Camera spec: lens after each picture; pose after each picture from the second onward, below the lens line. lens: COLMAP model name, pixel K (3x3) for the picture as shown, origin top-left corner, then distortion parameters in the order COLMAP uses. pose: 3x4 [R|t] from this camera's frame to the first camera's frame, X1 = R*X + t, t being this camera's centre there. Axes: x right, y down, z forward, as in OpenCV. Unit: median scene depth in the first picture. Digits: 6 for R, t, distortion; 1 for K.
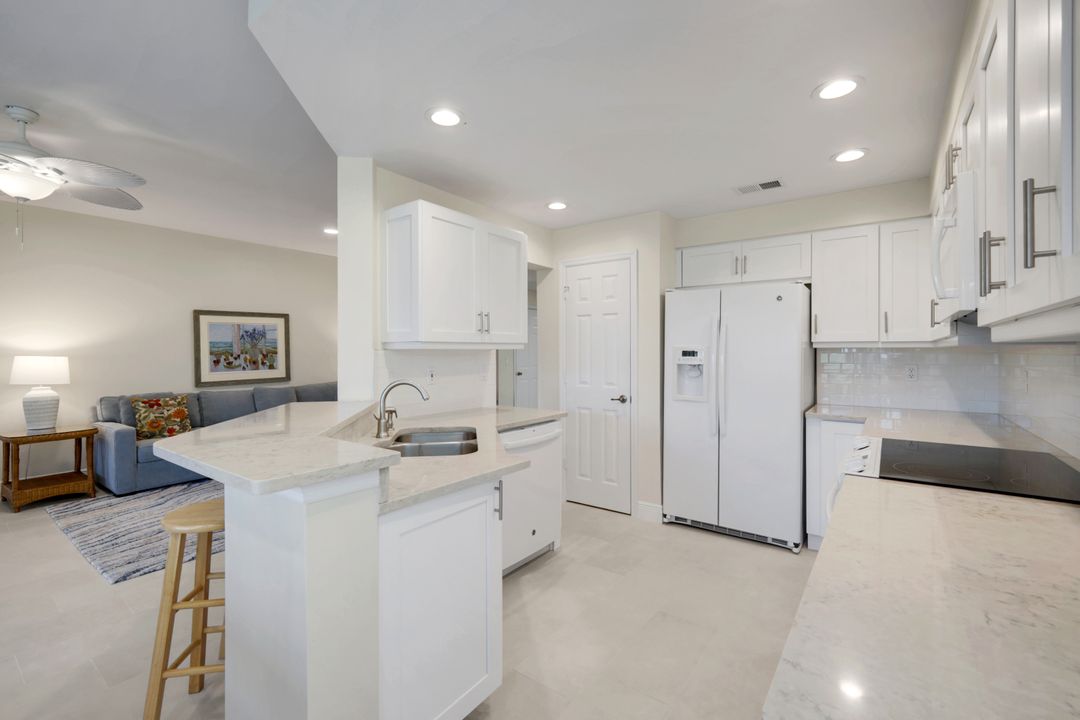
lens RADIAL K [[470.2, 0, 544.9], [0, 470.2, 351.8], [0, 0, 1]] dist [0.010295, -0.001704]
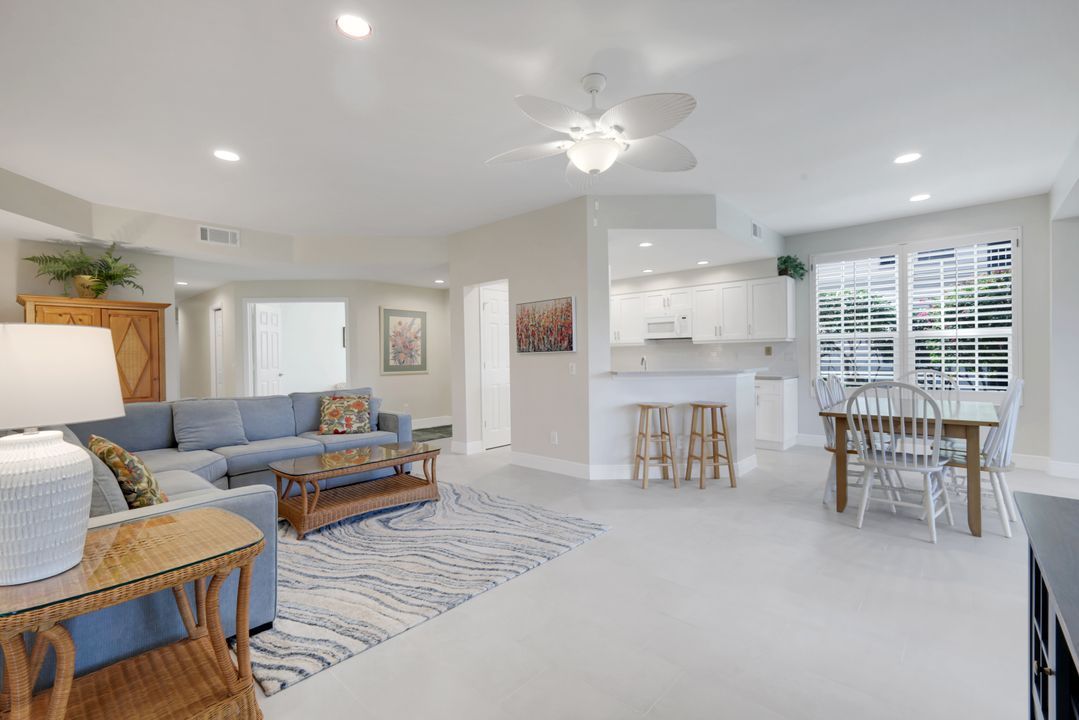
lens RADIAL K [[479.0, 0, 524.2], [0, 479.0, 351.5], [0, 0, 1]] dist [0.008256, -0.000800]
pose [[0.113634, 0.009114, 0.993481, -1.665075], [0.011982, 0.999873, -0.010543, 0.034858], [-0.993450, 0.013101, 0.113510, 0.825387]]
